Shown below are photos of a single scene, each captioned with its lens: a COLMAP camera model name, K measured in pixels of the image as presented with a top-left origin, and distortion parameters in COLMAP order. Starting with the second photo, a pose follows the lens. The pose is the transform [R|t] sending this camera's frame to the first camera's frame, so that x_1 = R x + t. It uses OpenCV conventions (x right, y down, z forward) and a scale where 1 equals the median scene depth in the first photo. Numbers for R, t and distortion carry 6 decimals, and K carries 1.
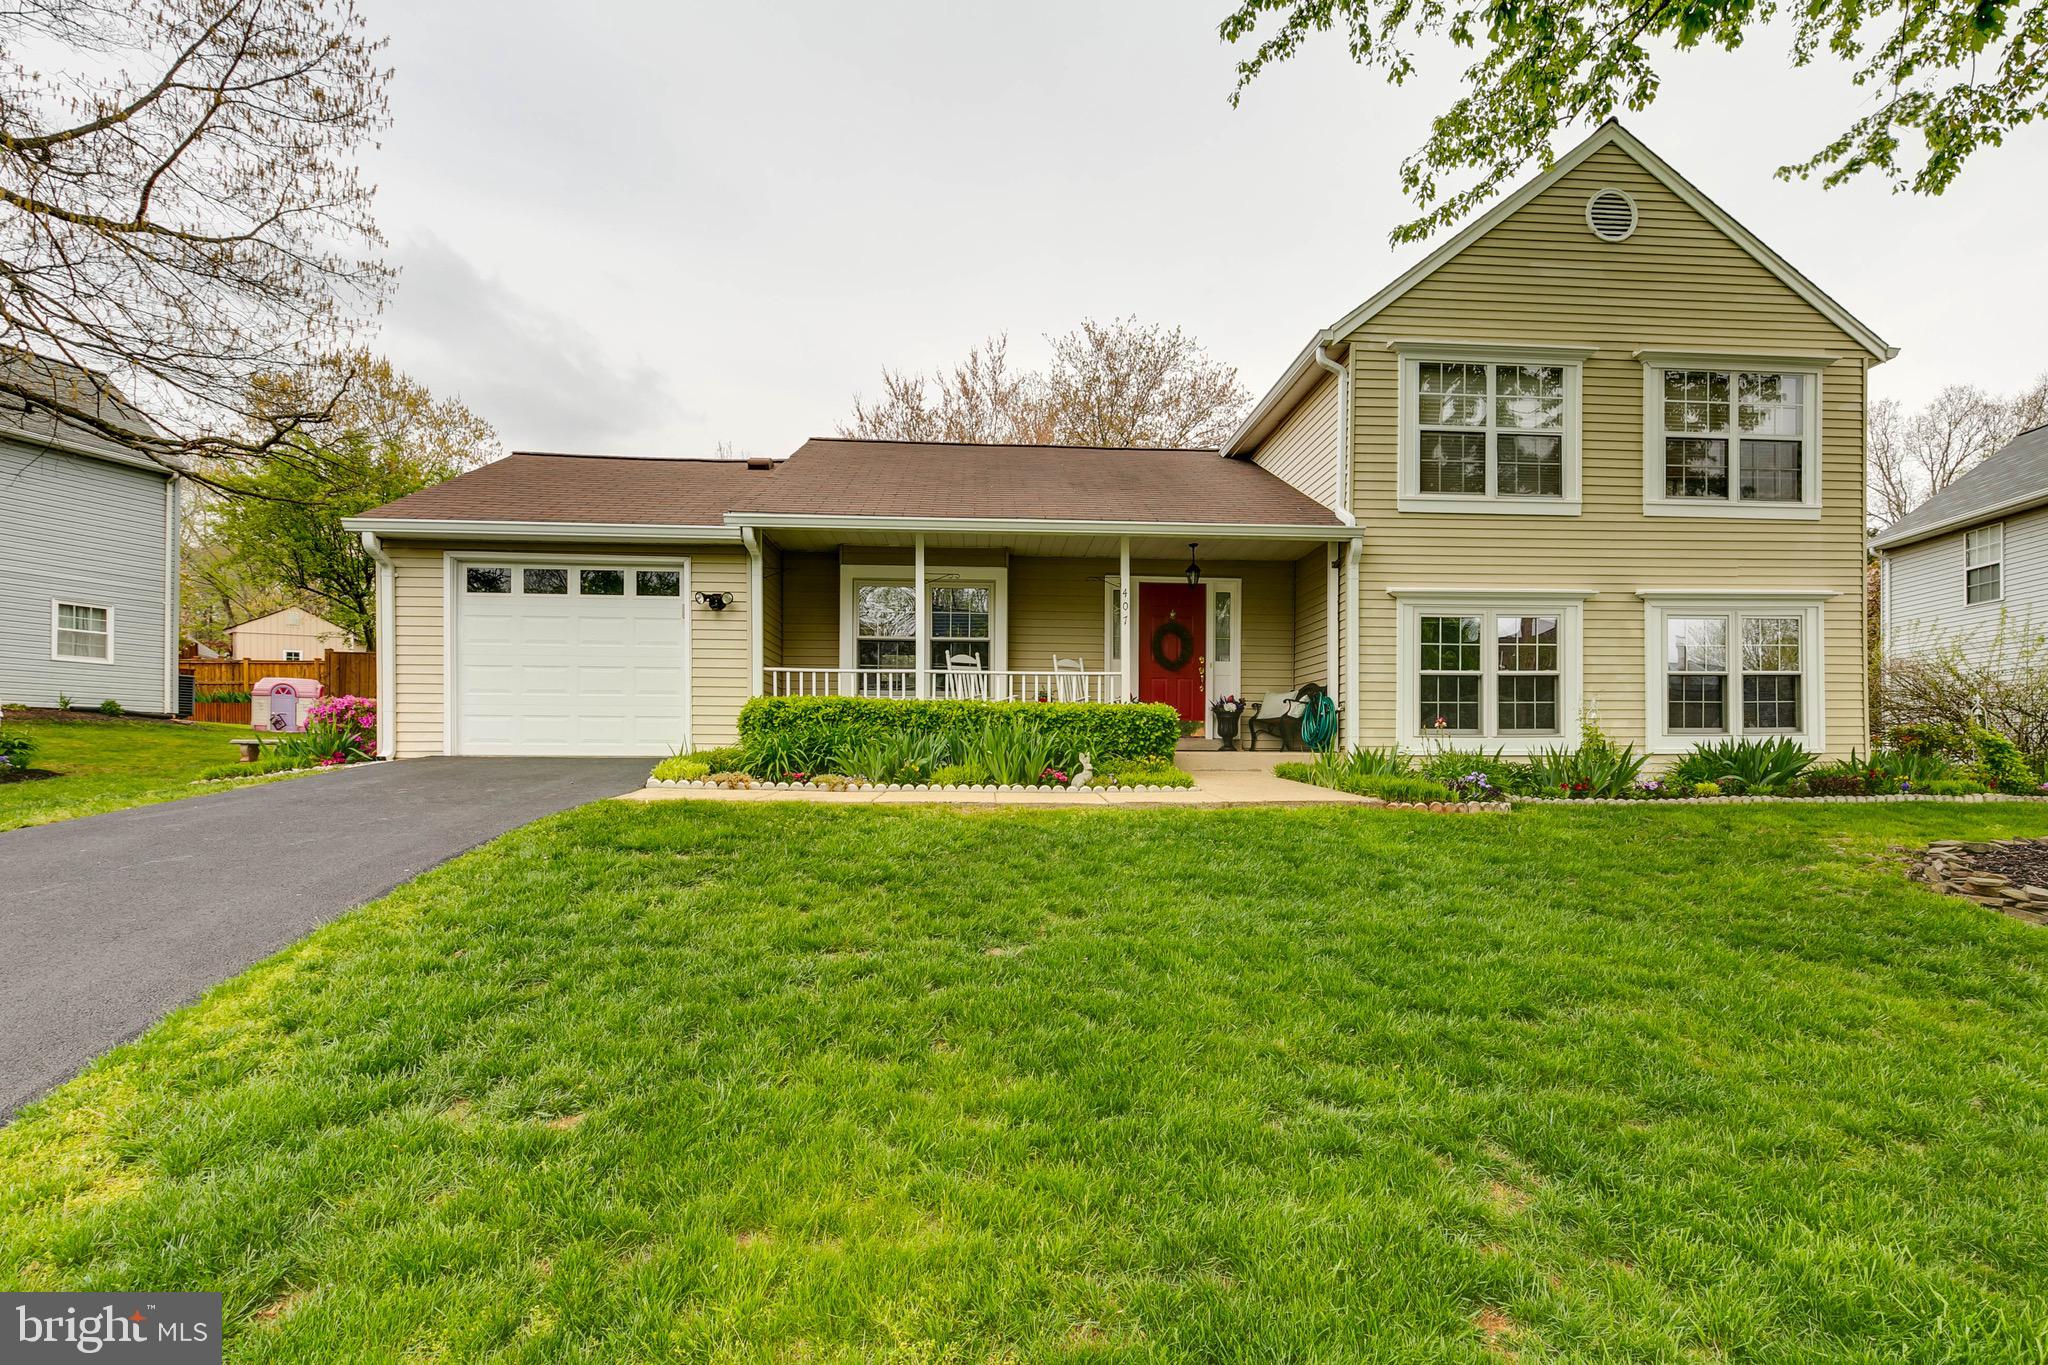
lens RADIAL K [[908.3, 0, 1030.8], [0, 908.3, 753.8], [0, 0, 1]] dist [0.007817, -0.000087]
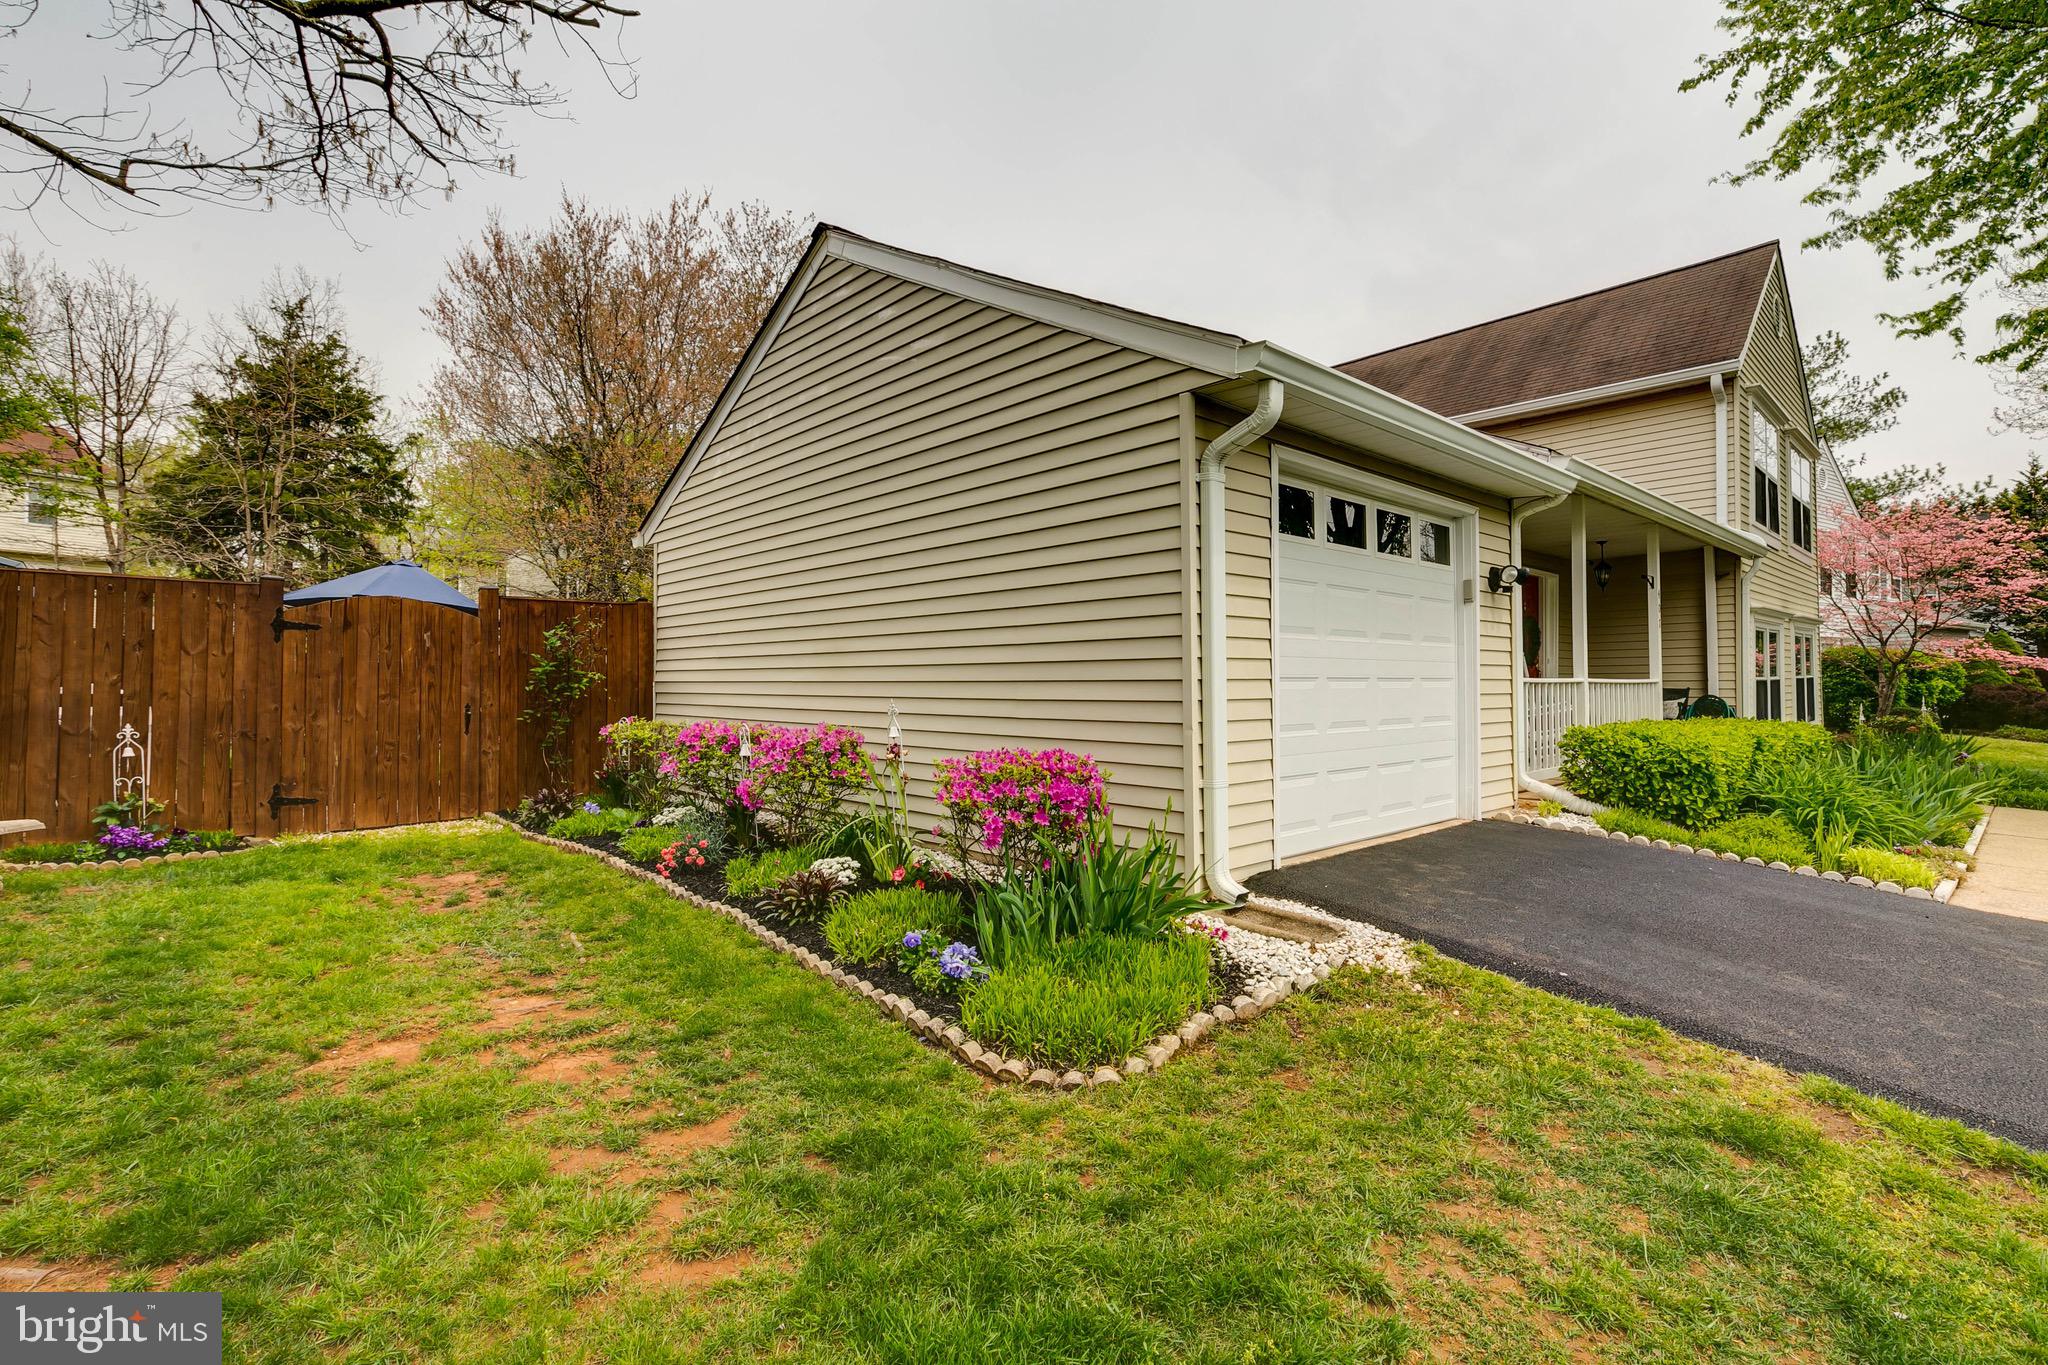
lens RADIAL K [[918.4, 0, 1025.1], [0, 918.4, 674.0], [0, 0, 1]] dist [0.006491, -0.000049]
pose [[0.794292, 0.000198, 0.607536, -0.970962], [0.010597, 0.999843, -0.014180, -0.088548], [-0.607443, 0.017701, 0.794166, 0.643740]]
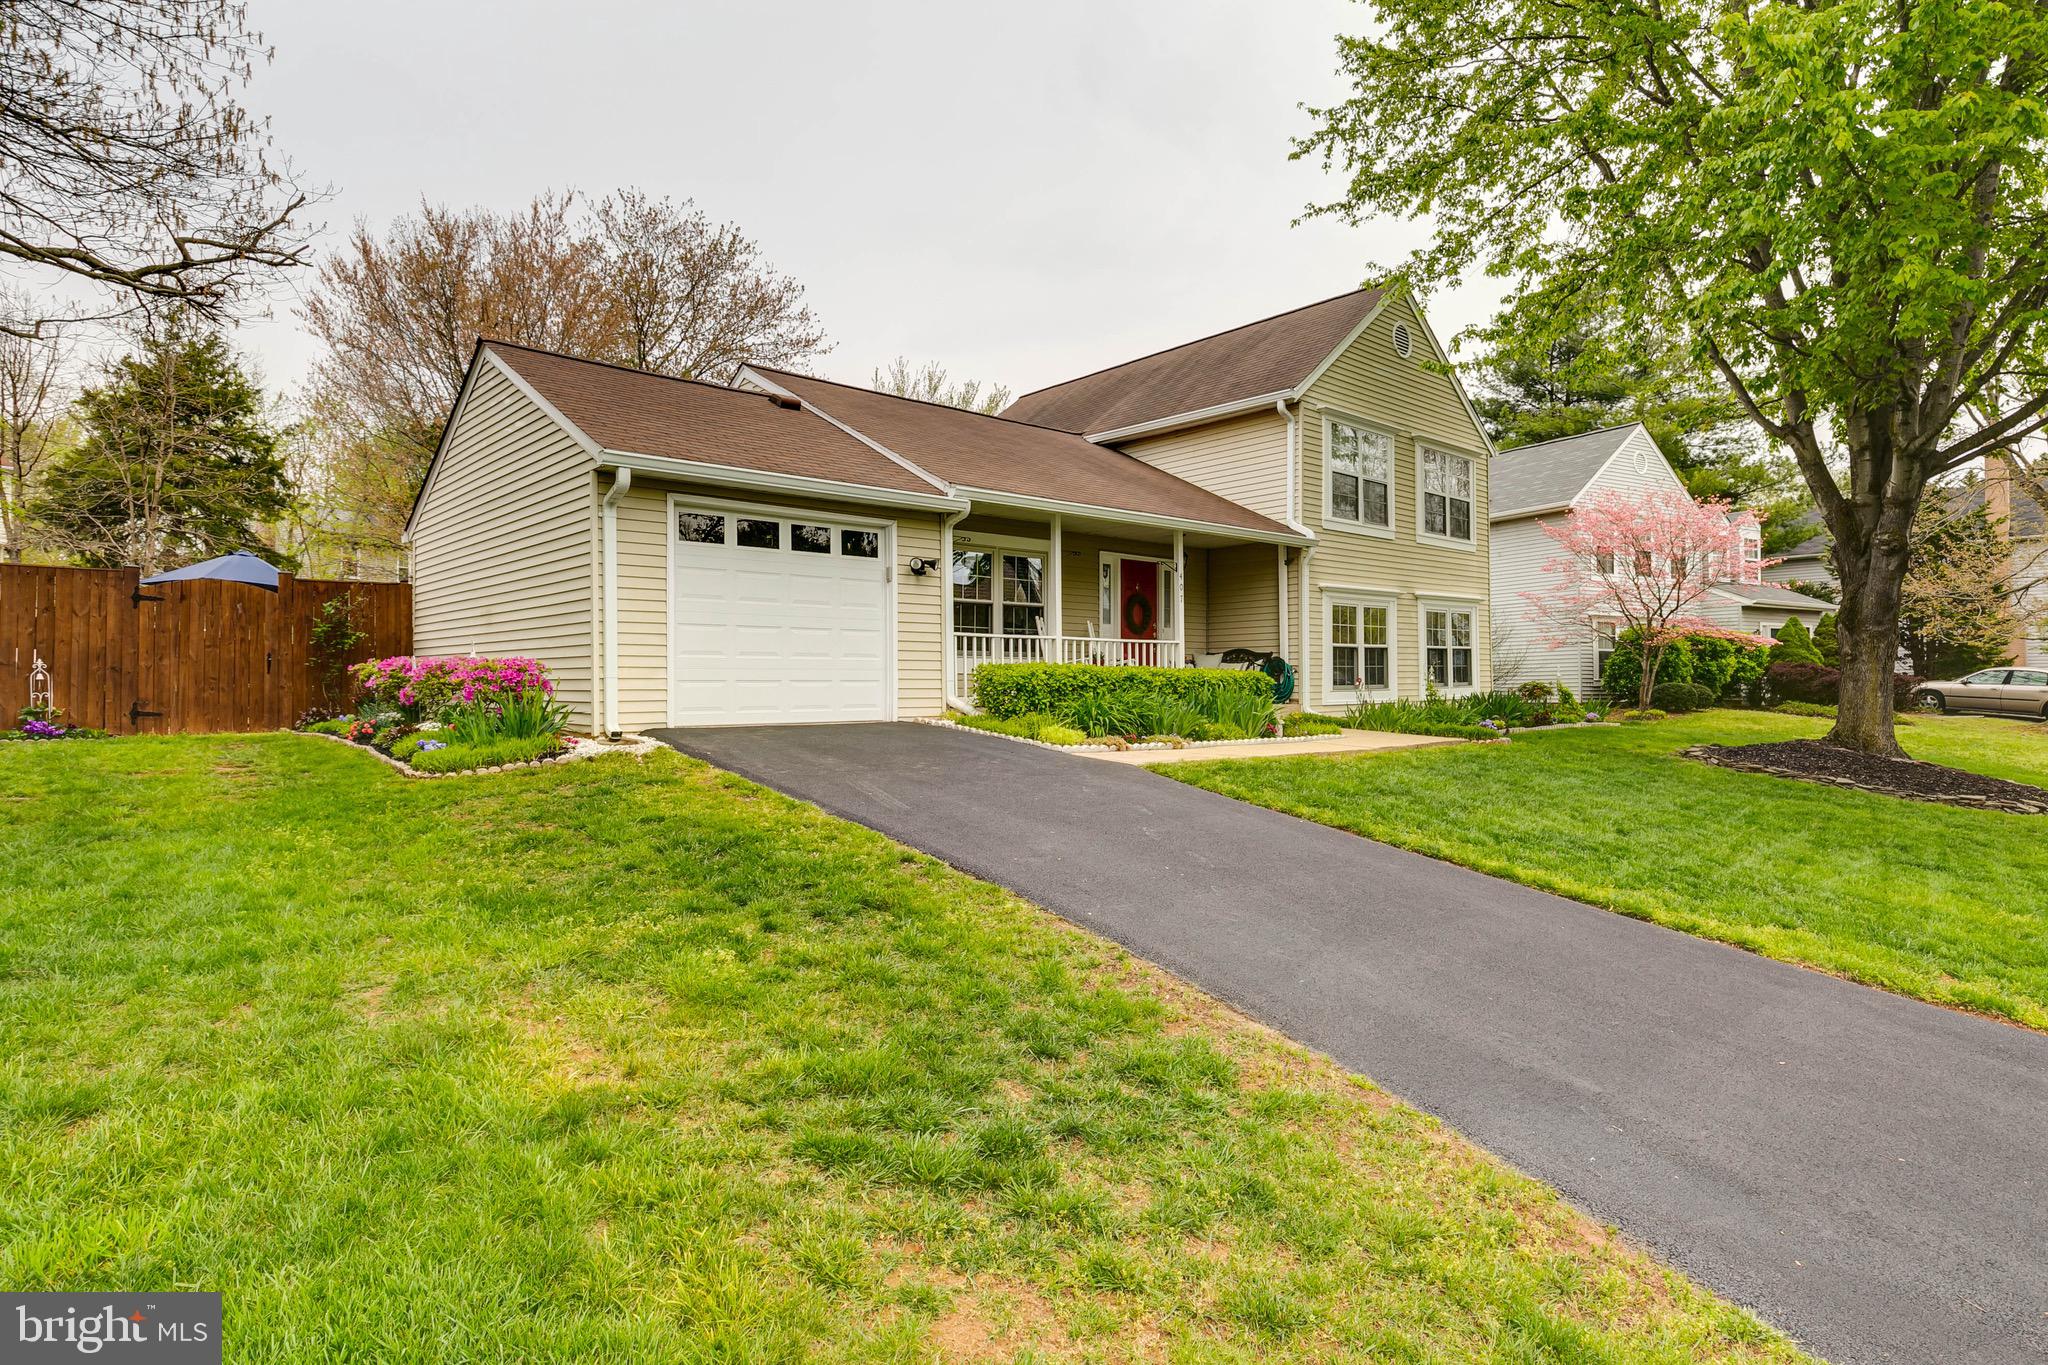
lens RADIAL K [[1051.5, 0, 999.6], [0, 1051.5, 673.8], [0, 0, 1]] dist [0.016804, -0.000240]
pose [[0.808688, -0.002000, 0.588235, -0.914636], [0.010065, 0.999895, -0.010437, -0.033584], [-0.588152, 0.014361, 0.808623, 0.001004]]
